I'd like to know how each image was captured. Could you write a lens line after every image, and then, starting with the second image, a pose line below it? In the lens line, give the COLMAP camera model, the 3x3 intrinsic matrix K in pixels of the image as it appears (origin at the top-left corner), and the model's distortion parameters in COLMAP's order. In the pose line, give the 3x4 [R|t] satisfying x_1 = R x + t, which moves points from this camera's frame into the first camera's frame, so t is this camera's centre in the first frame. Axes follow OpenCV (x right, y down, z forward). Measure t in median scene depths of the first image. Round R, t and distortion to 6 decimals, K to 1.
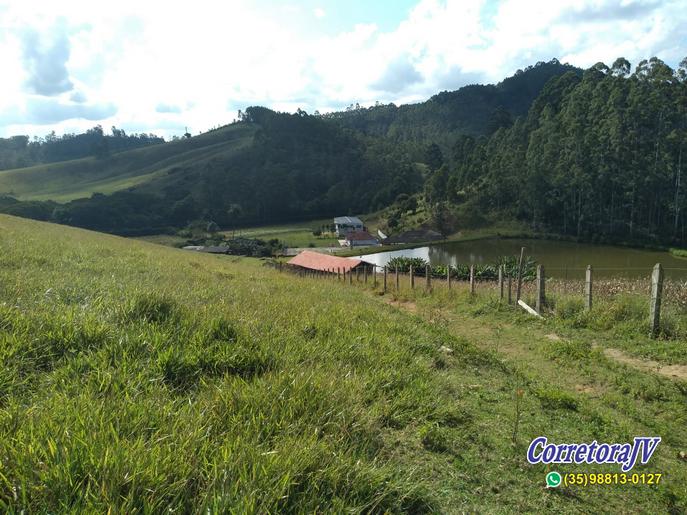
lens RADIAL K [[548.8, 0, 343.3], [0, 548.8, 282.9], [0, 0, 1]] dist [0.004010, -0.013038]
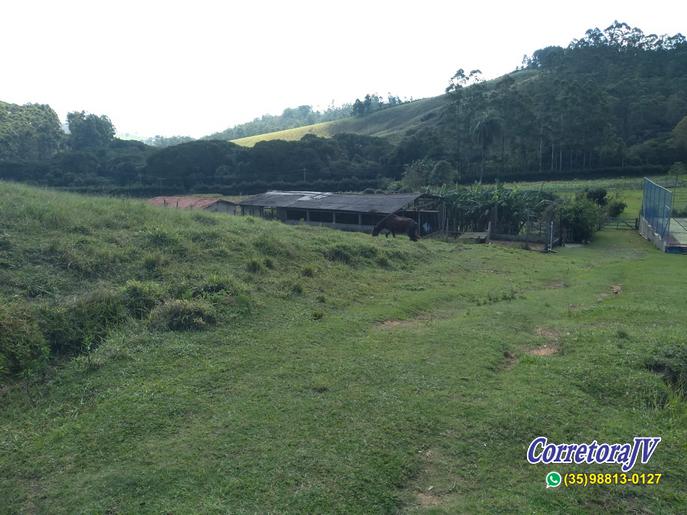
lens RADIAL K [[544.6, 0, 343.5], [0, 544.6, 257.5], [0, 0, 1]] dist [0.005639, -0.012893]
pose [[0.881865, 0.080218, -0.464628, -0.137991], [-0.080668, 0.996561, 0.018948, -0.045521], [0.464550, 0.020771, 0.885303, 0.866824]]
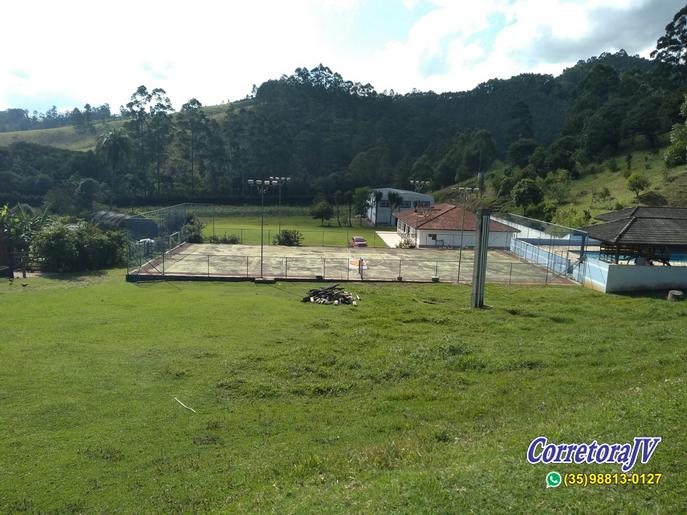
lens RADIAL K [[543.9, 0, 344.8], [0, 543.9, 261.7], [0, 0, 1]] dist [0.017123, -0.054274]
pose [[0.997665, 0.059567, -0.033409, -0.023297], [-0.061074, 0.997069, -0.046082, -0.057720], [0.030566, 0.048015, 0.998379, 0.916179]]
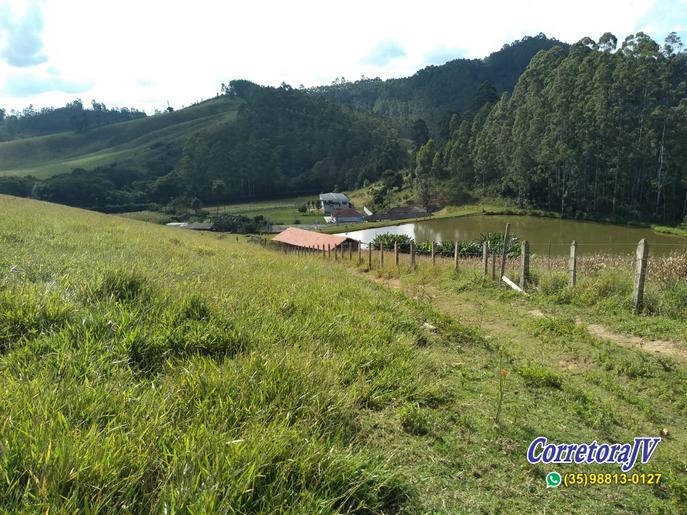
lens RADIAL K [[545.9, 0, 344.7], [0, 545.9, 289.0], [0, 0, 1]] dist [0.004144, -0.017245]
pose [[0.999606, -0.003788, 0.027816, 0.001170], [0.002299, 0.998573, 0.053348, 0.000187], [-0.027979, -0.053263, 0.998189, 0.004090]]
